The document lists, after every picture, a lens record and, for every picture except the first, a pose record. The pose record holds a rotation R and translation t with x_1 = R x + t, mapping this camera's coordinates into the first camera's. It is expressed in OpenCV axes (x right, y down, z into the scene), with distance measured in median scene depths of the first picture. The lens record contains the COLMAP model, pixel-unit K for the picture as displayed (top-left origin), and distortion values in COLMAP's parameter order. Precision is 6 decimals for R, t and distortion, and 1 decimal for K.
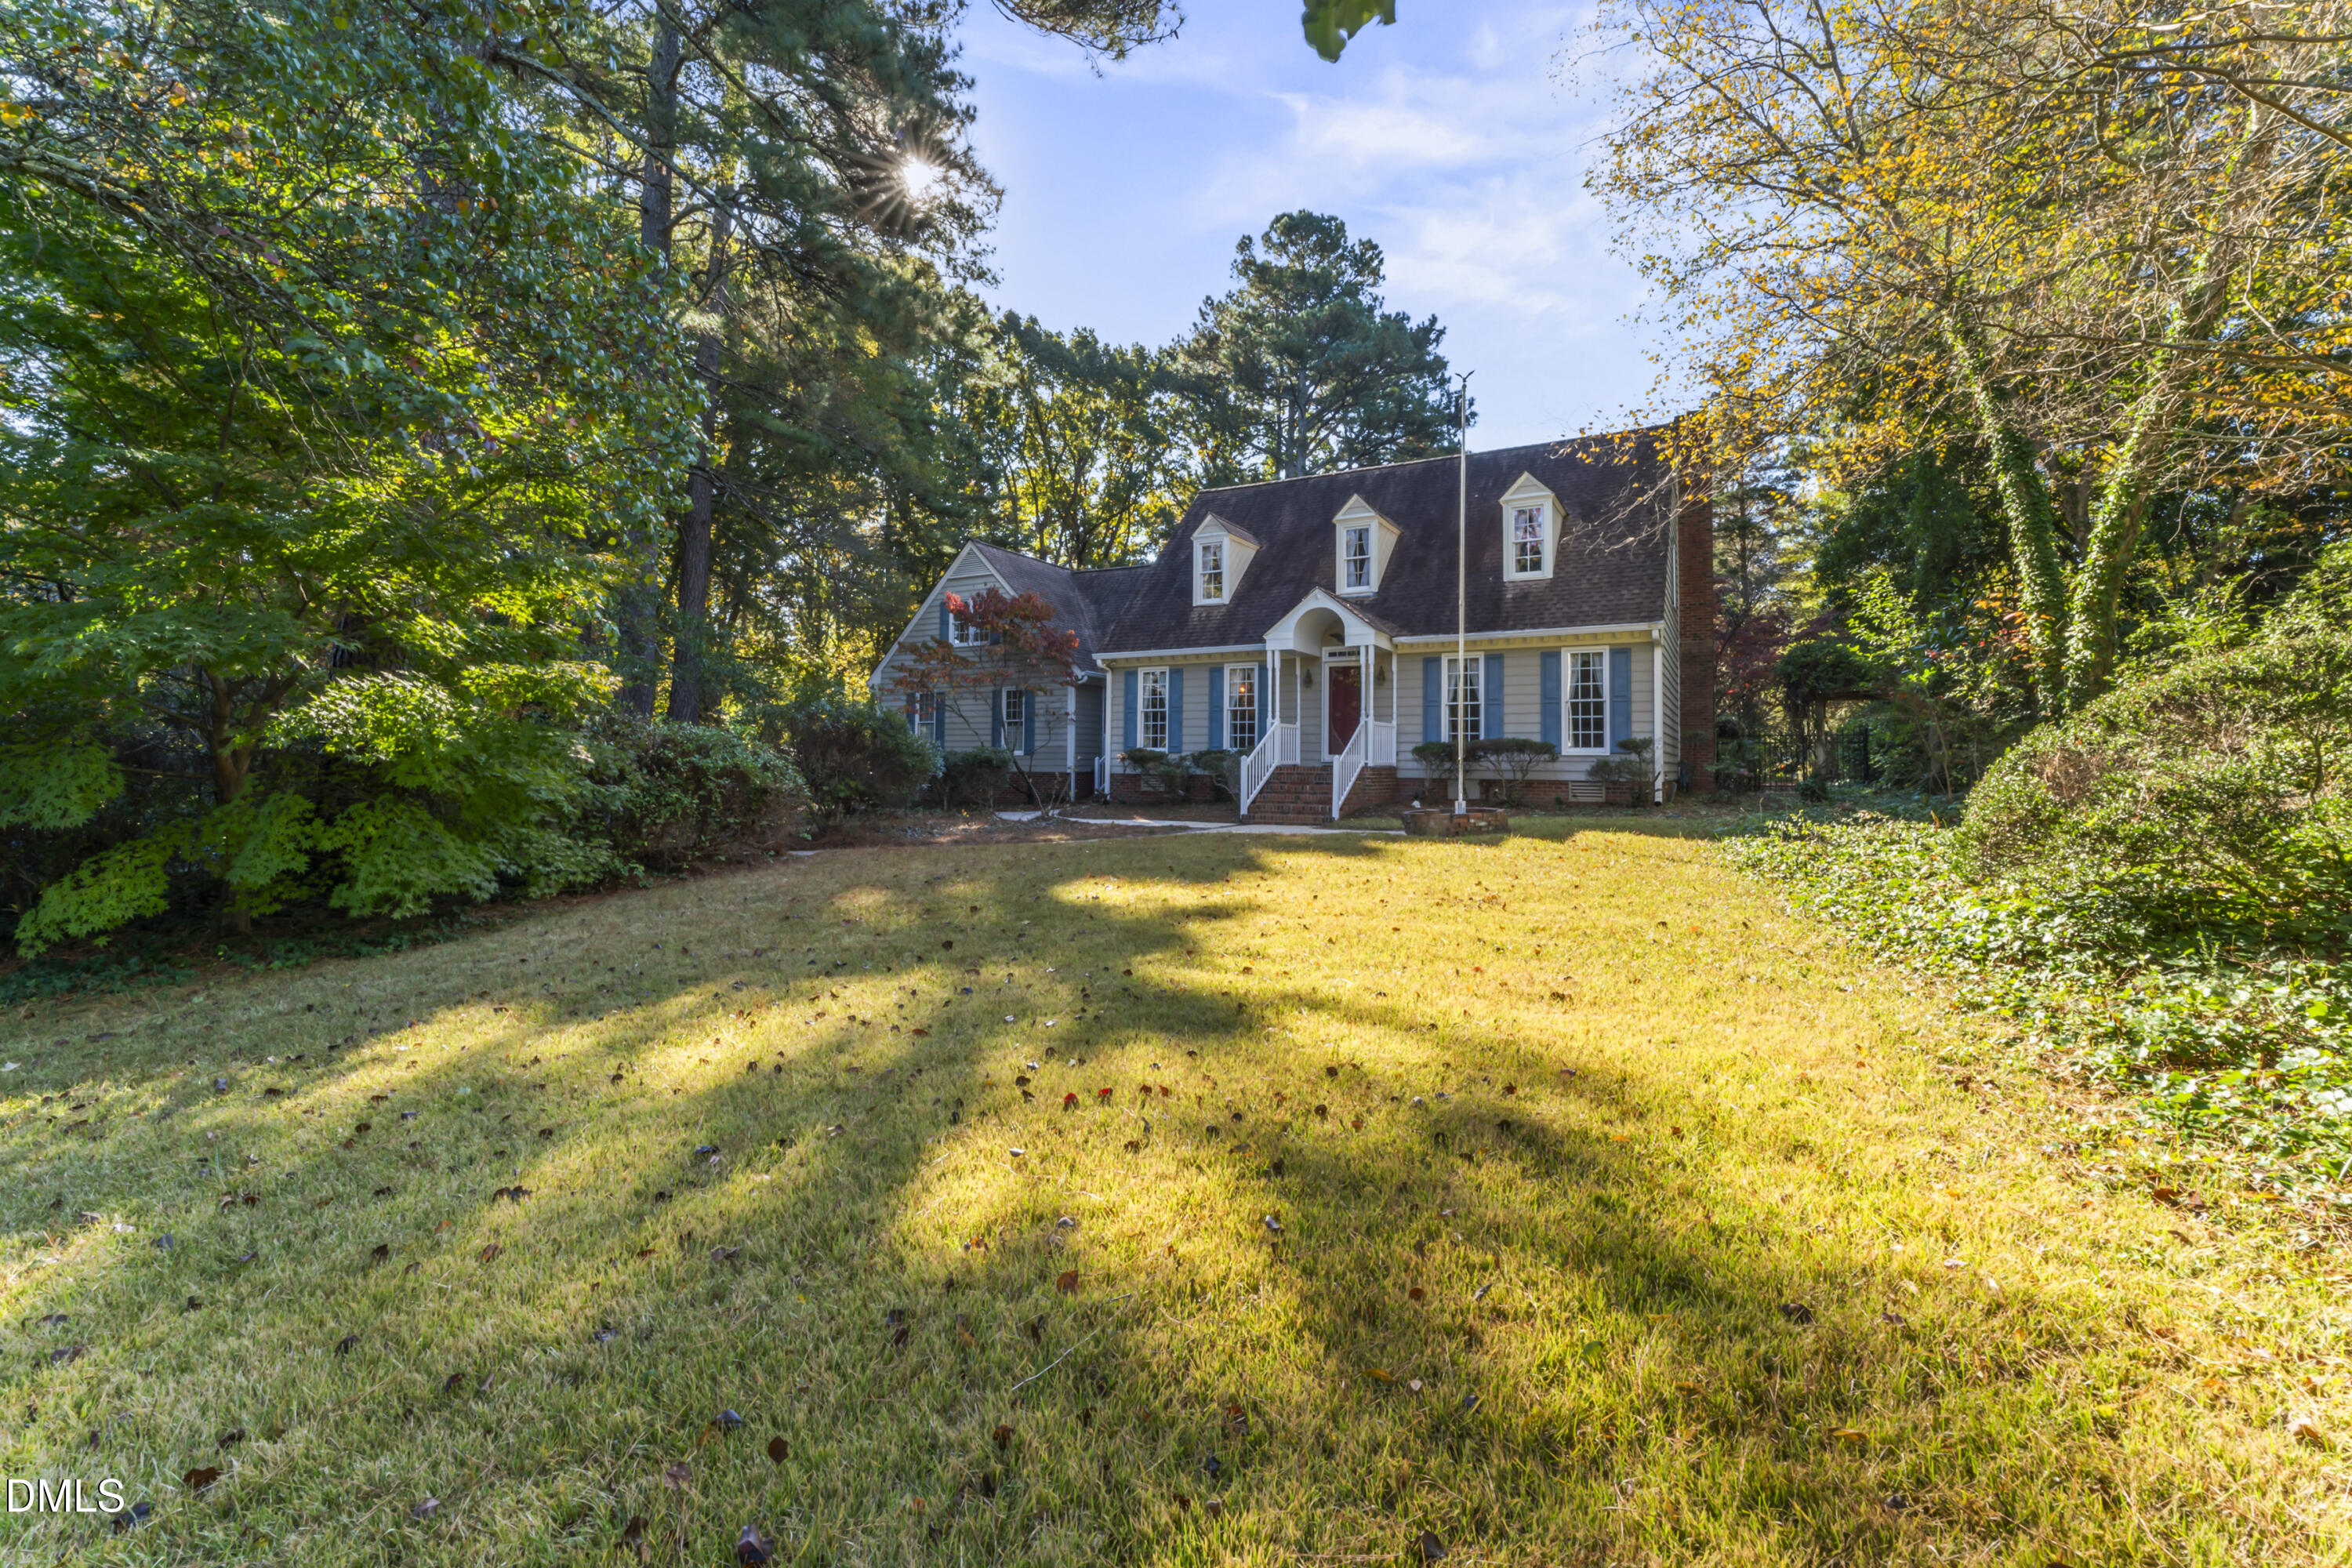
lens RADIAL K [[973.8, 0, 1173.2], [0, 973.8, 763.9], [0, 0, 1]] dist [-0.002509, -0.000348]
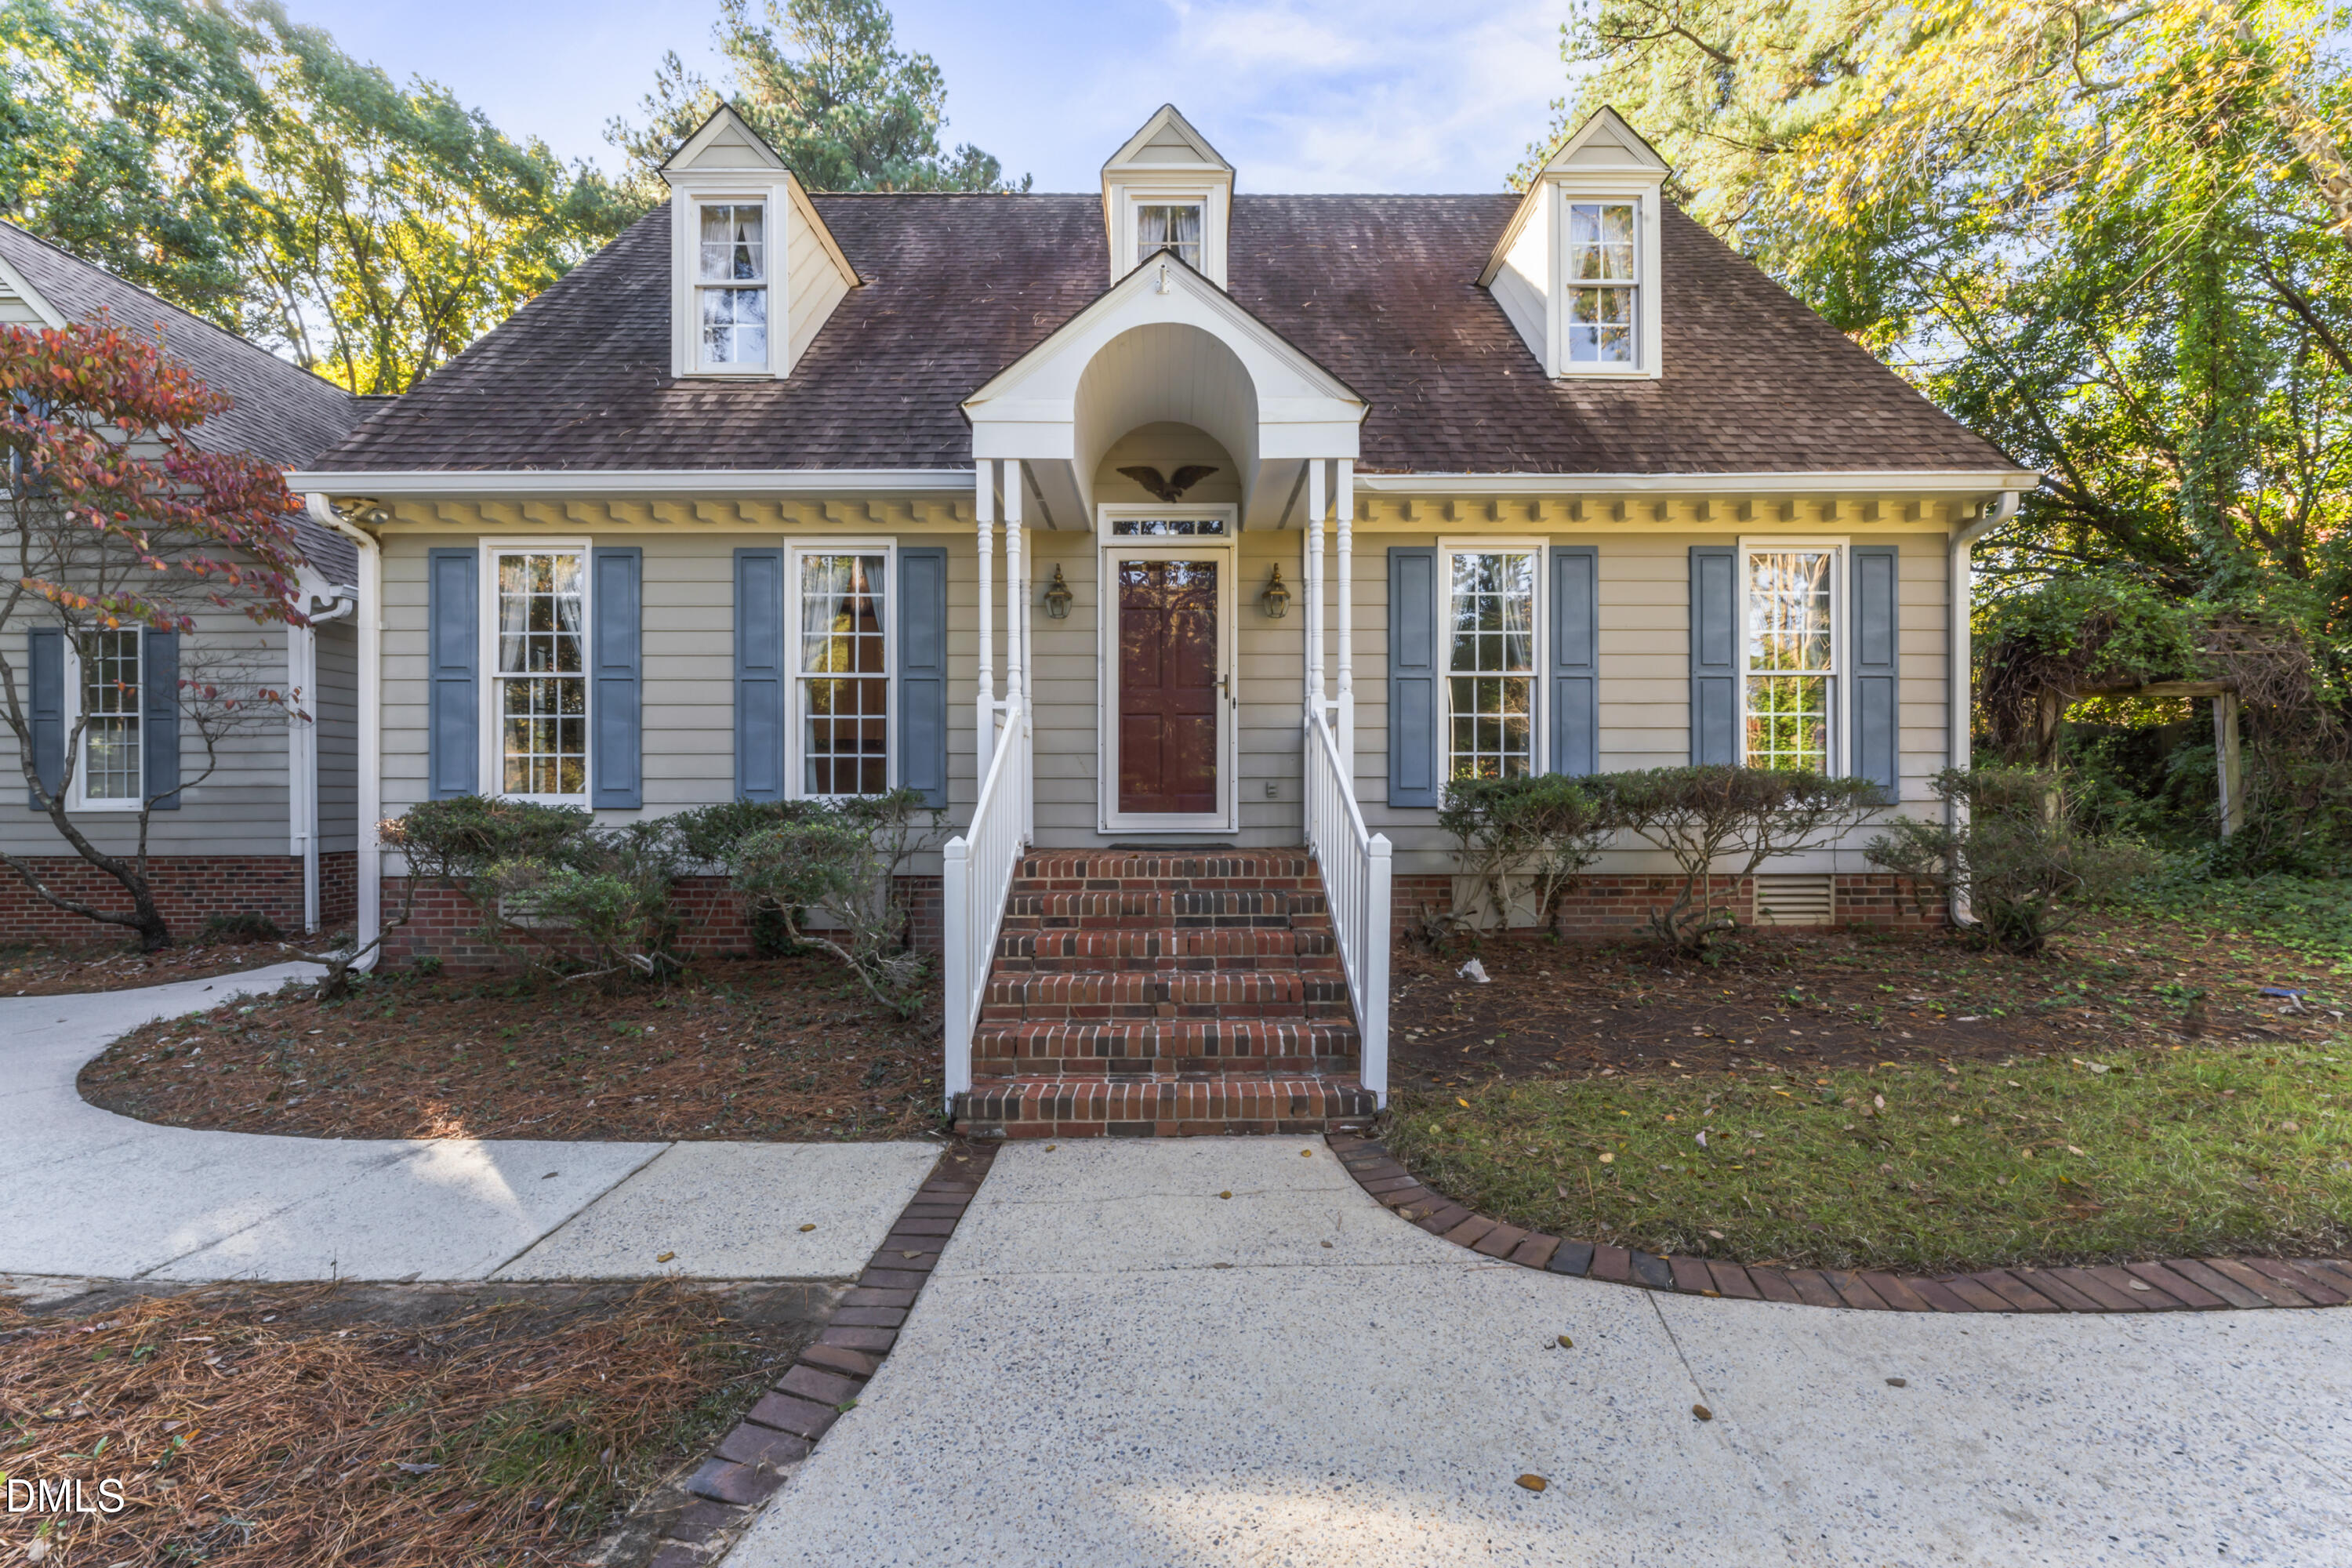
lens RADIAL K [[976.8, 0, 1180.1], [0, 976.8, 803.5], [0, 0, 1]] dist [0.000069, 0.000544]
pose [[0.868747, -0.013920, 0.495060, 0.003705], [0.011046, 0.999901, 0.008733, -0.014185], [-0.495133, -0.002118, 0.868815, 0.632142]]
